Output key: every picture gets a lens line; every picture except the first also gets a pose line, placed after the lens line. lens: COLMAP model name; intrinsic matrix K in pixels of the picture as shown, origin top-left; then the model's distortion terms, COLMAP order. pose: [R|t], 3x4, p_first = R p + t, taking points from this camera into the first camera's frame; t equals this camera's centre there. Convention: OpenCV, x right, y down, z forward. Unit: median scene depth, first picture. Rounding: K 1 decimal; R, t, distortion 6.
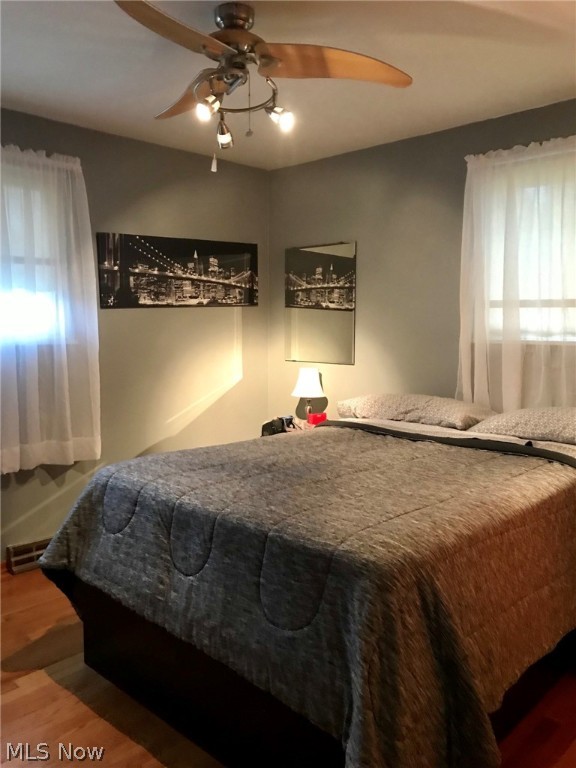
lens RADIAL K [[620.3, 0, 288.0], [0, 620.3, 384.0], [0, 0, 1]] dist [0.015918, -0.002287]
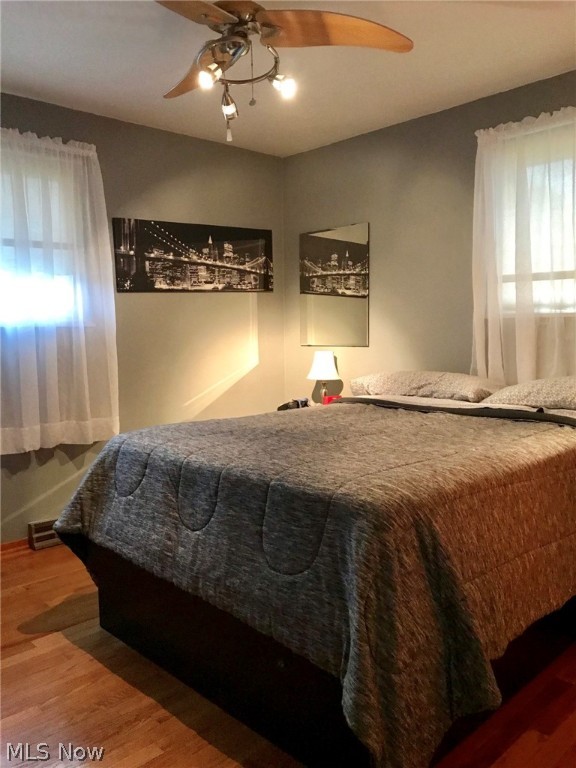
lens RADIAL K [[620.3, 0, 288.0], [0, 620.3, 384.0], [0, 0, 1]] dist [0.015918, -0.002287]
pose [[0.998949, -0.012790, -0.044025, 0.029904], [0.012260, 0.999849, -0.012293, 0.061722], [0.044176, 0.011740, 0.998955, -0.009765]]
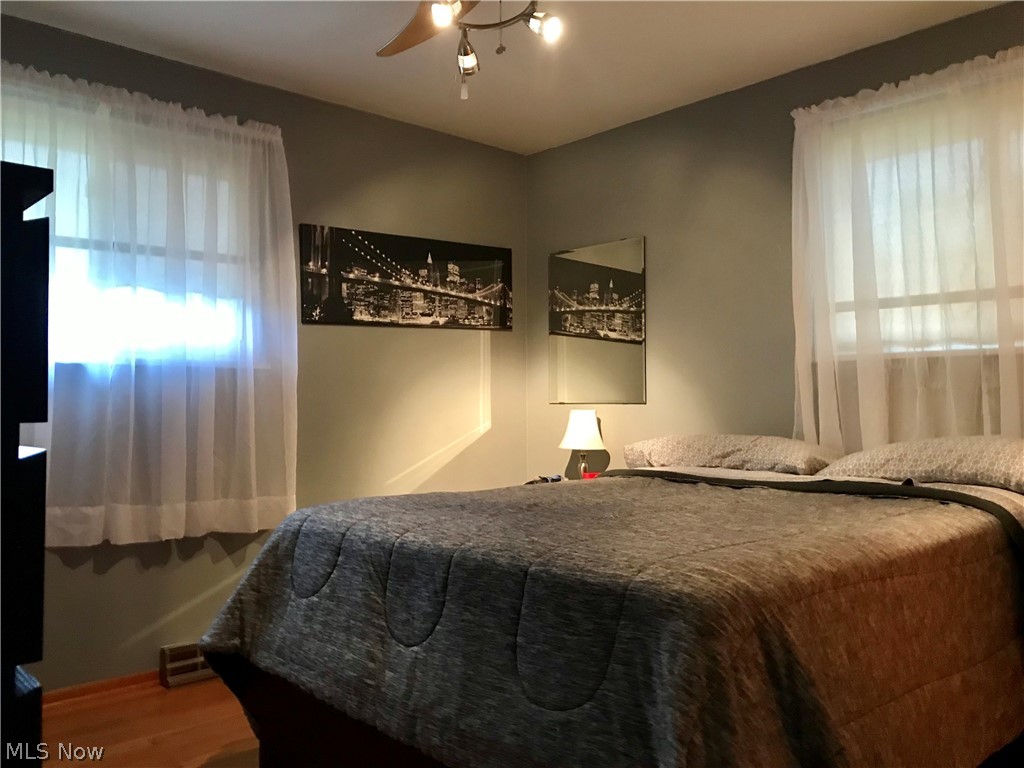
lens RADIAL K [[827.1, 0, 504.8], [0, 827.1, 382.0], [0, 0, 1]] dist [0.015918, -0.002287]
pose [[0.998317, -0.008413, -0.057375, -0.002961], [0.000839, 0.991413, -0.130768, 0.106042], [0.057983, 0.130499, 0.989751, 0.054705]]
